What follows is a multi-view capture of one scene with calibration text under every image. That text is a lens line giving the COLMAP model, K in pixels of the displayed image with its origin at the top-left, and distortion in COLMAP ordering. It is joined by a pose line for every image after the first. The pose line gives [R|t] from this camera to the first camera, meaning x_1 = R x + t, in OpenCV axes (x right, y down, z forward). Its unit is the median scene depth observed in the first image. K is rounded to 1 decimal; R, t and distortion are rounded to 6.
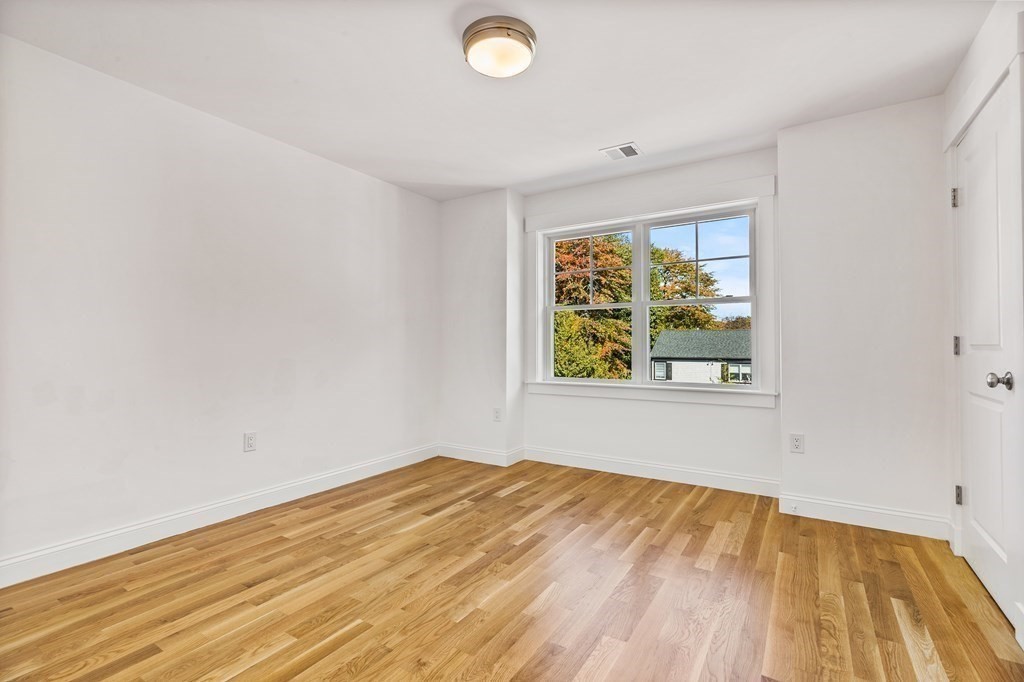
lens RADIAL K [[464.2, 0, 518.3], [0, 464.2, 339.9], [0, 0, 1]] dist [-0.008891, 0.004875]
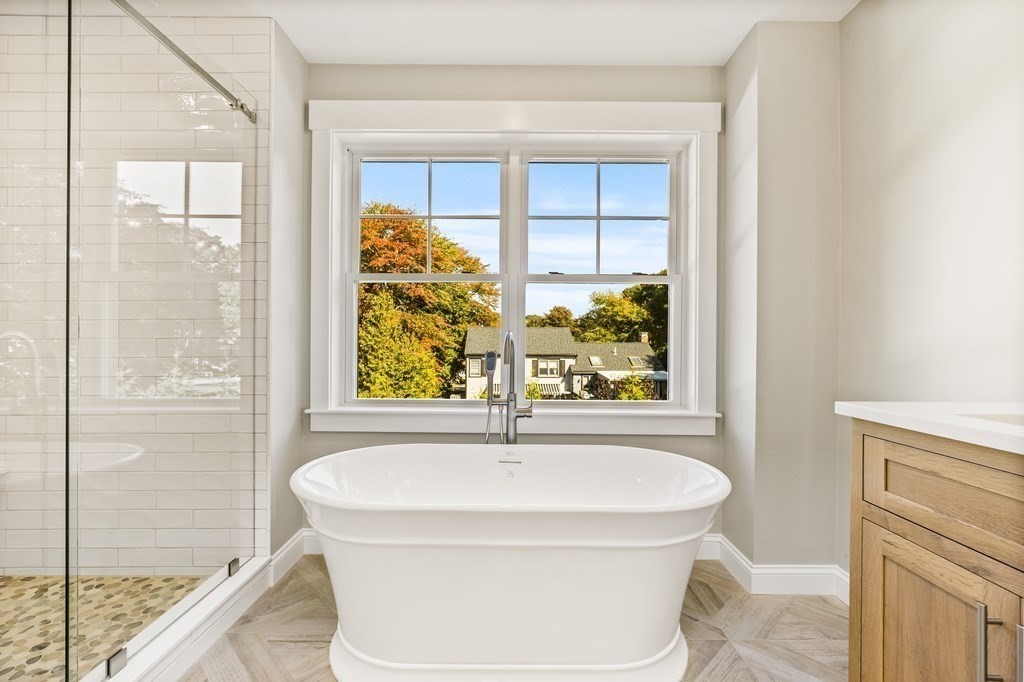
lens RADIAL K [[464.2, 0, 514.5], [0, 464.2, 346.5], [0, 0, 1]] dist [-0.008891, 0.004875]
pose [[0.922450, 0.003043, 0.386106, 0.005729], [-0.012722, 0.999666, 0.022514, -0.000163], [-0.385908, -0.025680, 0.922180, 0.080232]]
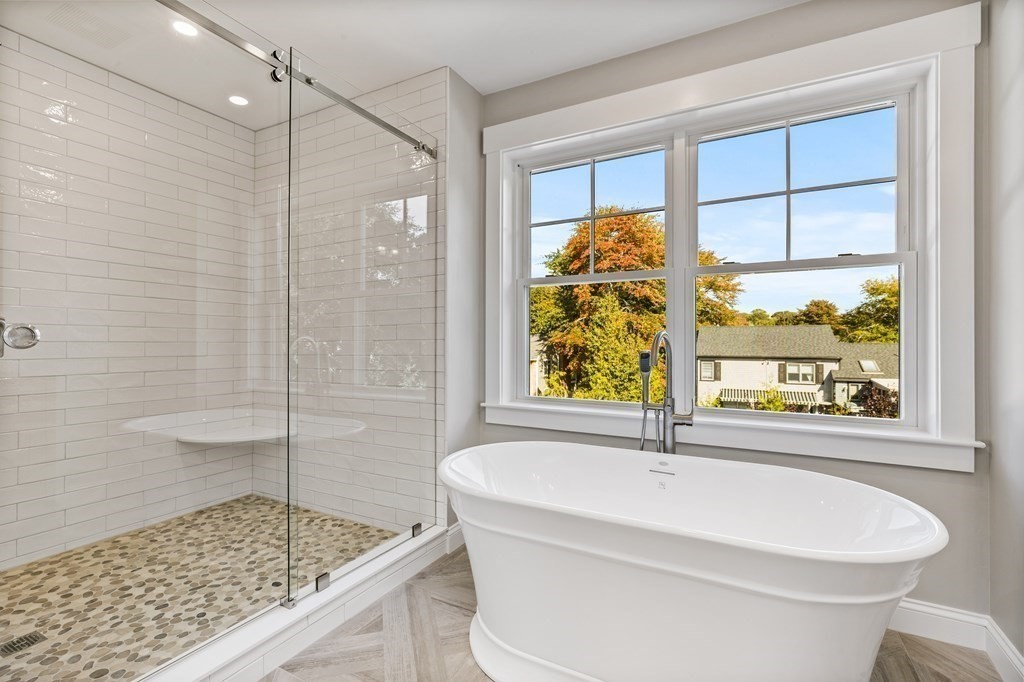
lens RADIAL K [[464.2, 0, 513.5], [0, 464.2, 343.9], [0, 0, 1]] dist [-0.008891, 0.004875]
pose [[0.995268, 0.003784, -0.097097, 0.021571], [-0.002034, 0.999834, 0.018118, -0.000117], [0.097149, -0.017835, 0.995110, 0.078393]]
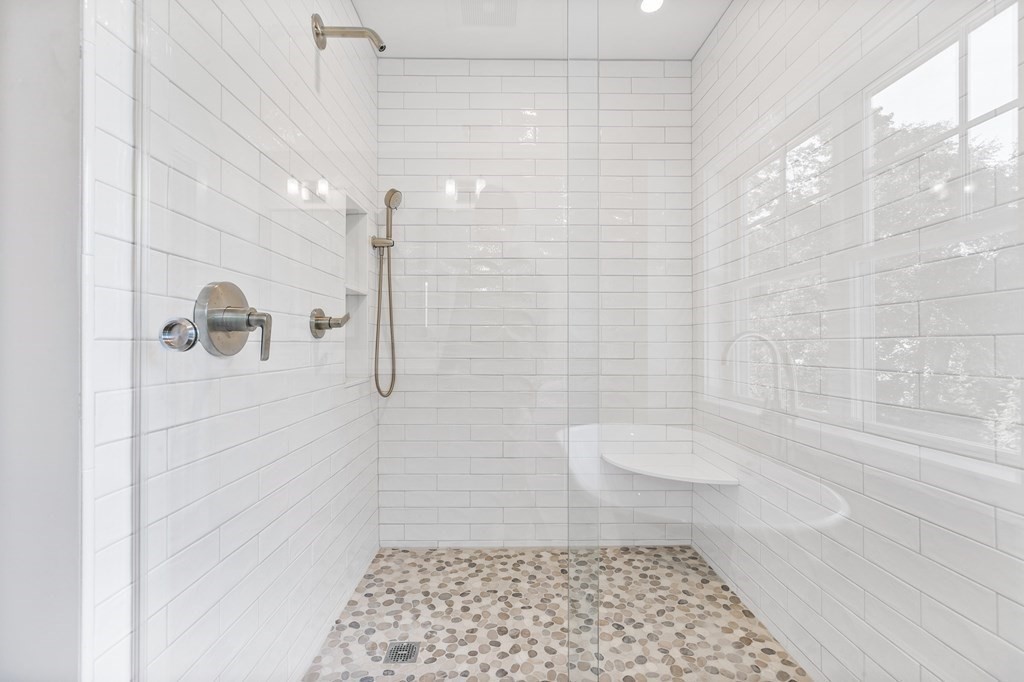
lens RADIAL K [[464.2, 0, 512.2], [0, 464.2, 336.1], [0, 0, 1]] dist [-0.008891, 0.004875]
pose [[0.401790, -0.007567, -0.915700, 0.009545], [0.012715, 0.999916, -0.002684, 0.000591], [0.915643, -0.010565, 0.401853, 0.129087]]
